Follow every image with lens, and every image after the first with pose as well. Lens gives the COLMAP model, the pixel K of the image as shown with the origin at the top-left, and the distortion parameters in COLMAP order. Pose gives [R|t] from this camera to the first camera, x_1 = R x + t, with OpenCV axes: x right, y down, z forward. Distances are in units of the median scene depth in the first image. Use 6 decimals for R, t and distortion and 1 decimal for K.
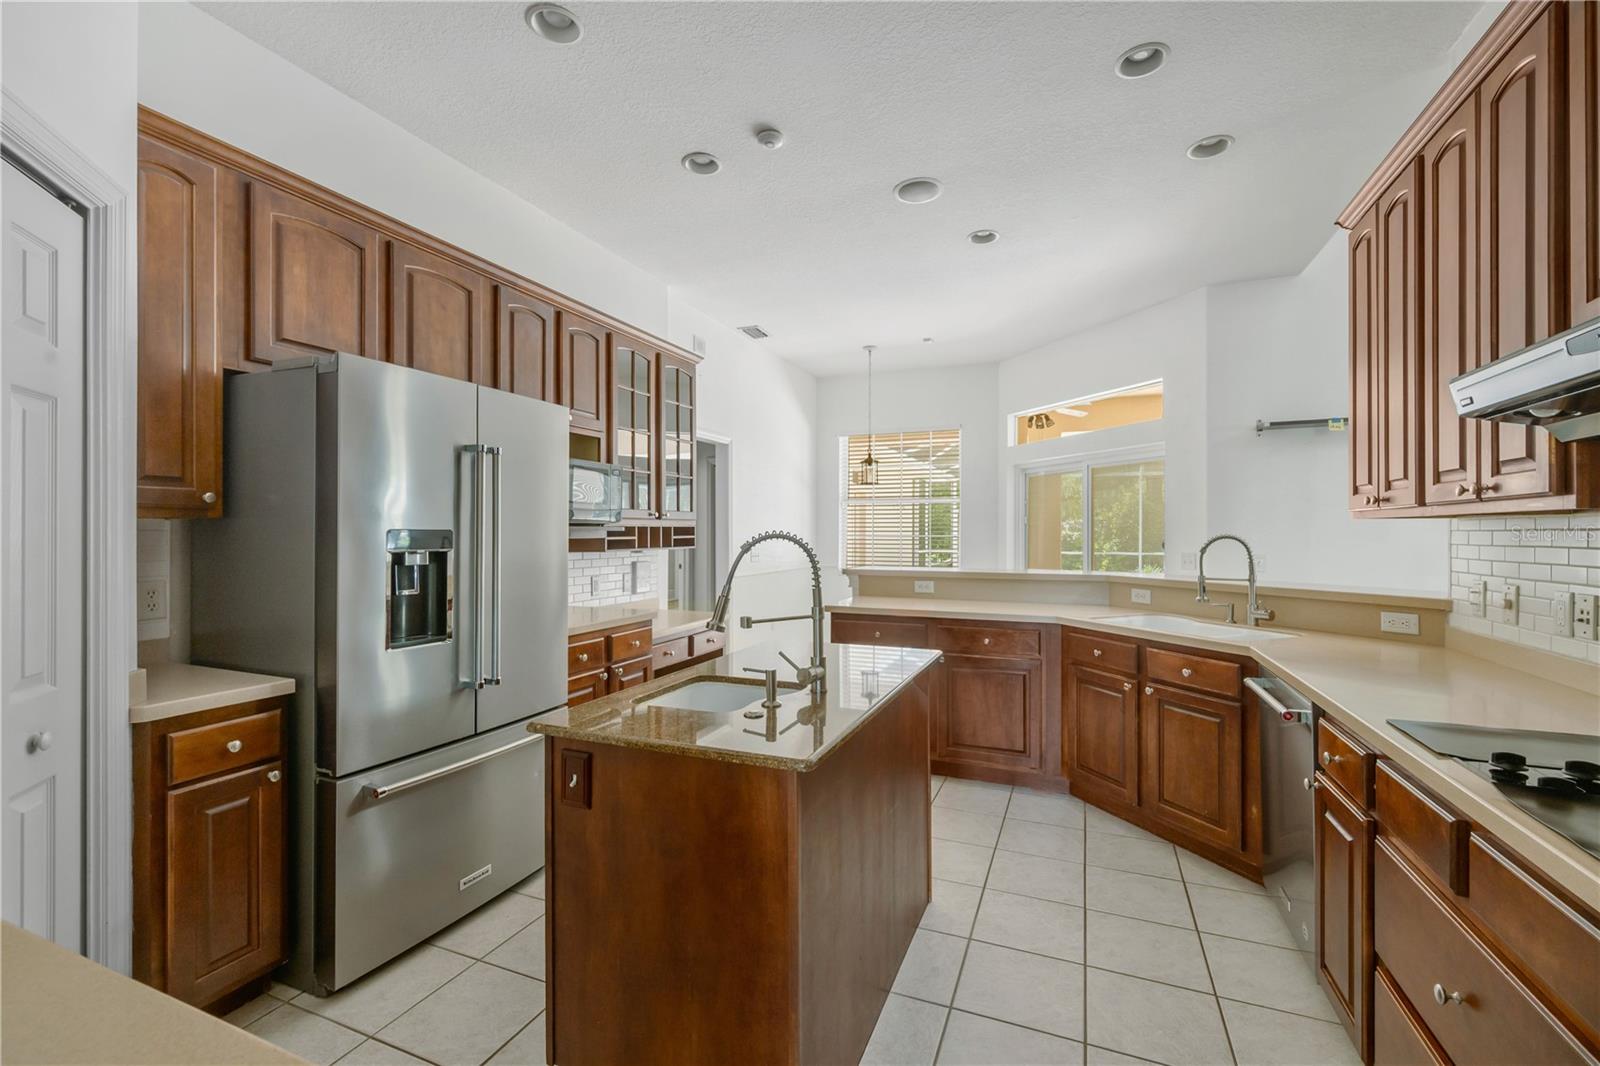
lens RADIAL K [[681.4, 0, 799.3], [0, 681.4, 530.8], [0, 0, 1]] dist [-0.001255, -0.000492]
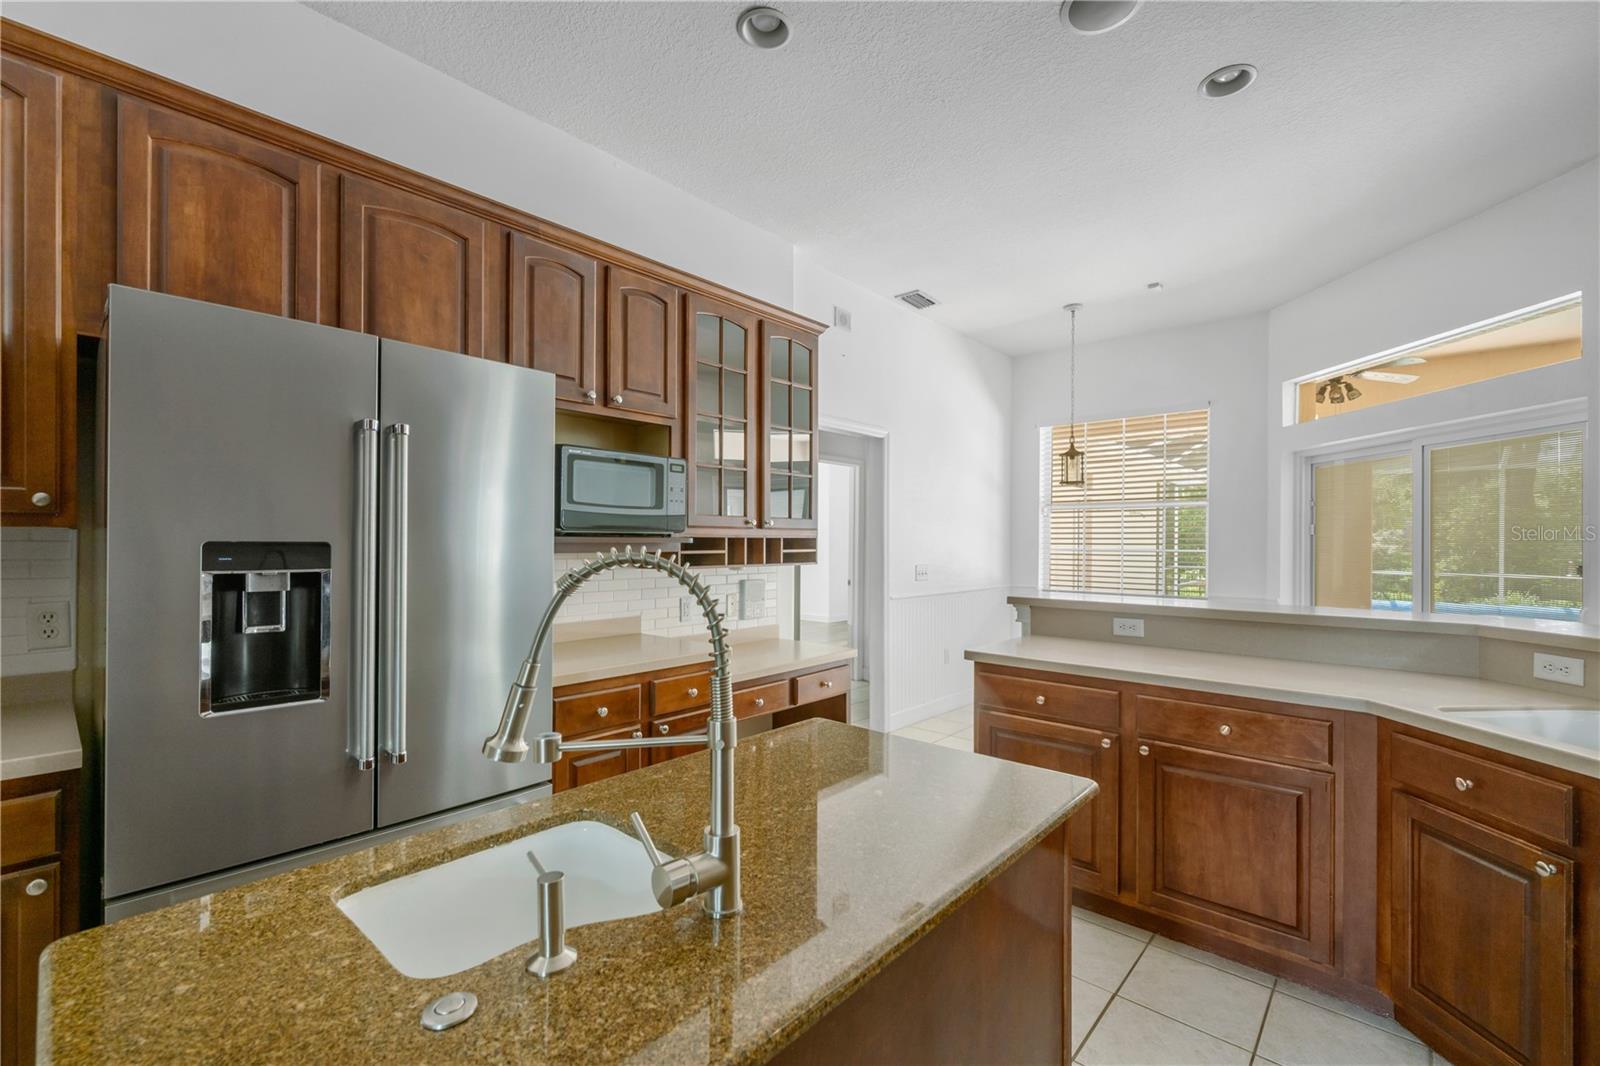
lens RADIAL K [[681.4, 0, 800.2], [0, 681.4, 541.7], [0, 0, 1]] dist [-0.001255, -0.000492]
pose [[0.946129, 0.003491, -0.323771, 0.108954], [-0.003601, 0.999993, 0.000260, -0.002098], [0.323770, 0.000921, 0.946135, 0.296781]]
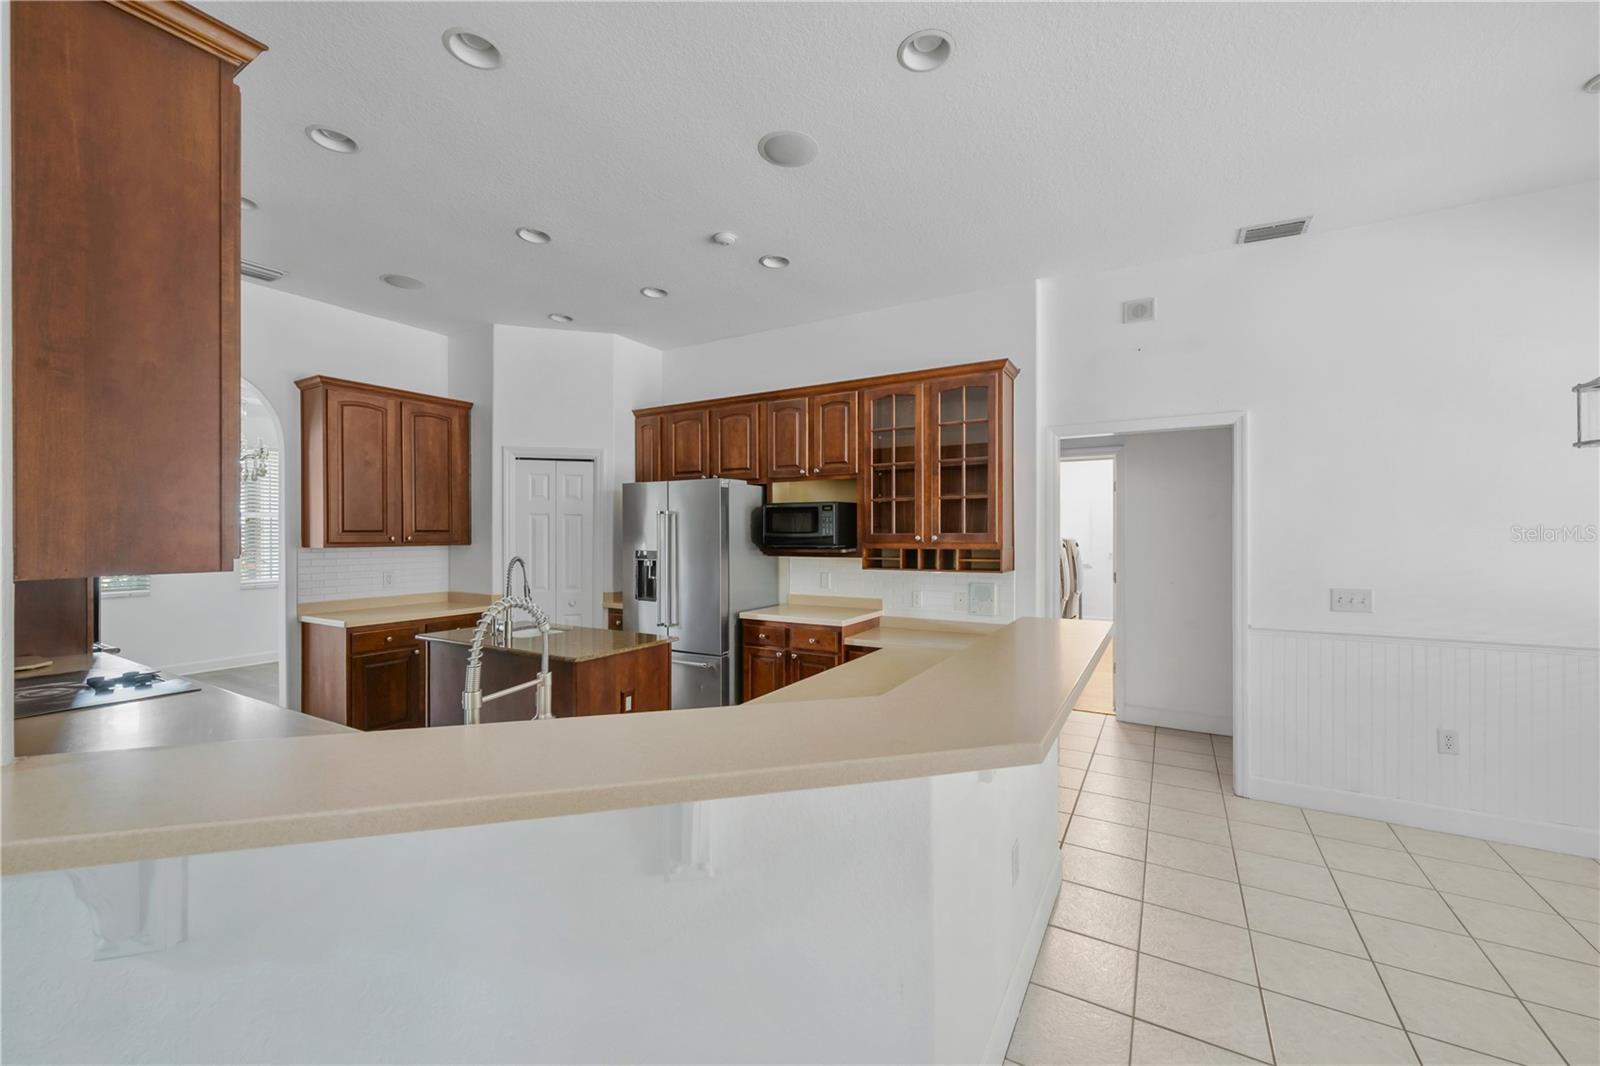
lens RADIAL K [[632.4, 0, 799.5], [0, 632.4, 535.8], [0, 0, 1]] dist [-0.000602, 0.000112]
pose [[-0.135316, 0.005092, -0.990789, 0.881459], [0.003186, 0.999984, 0.004704, -0.036030], [0.990797, -0.002520, -0.135330, 1.055988]]
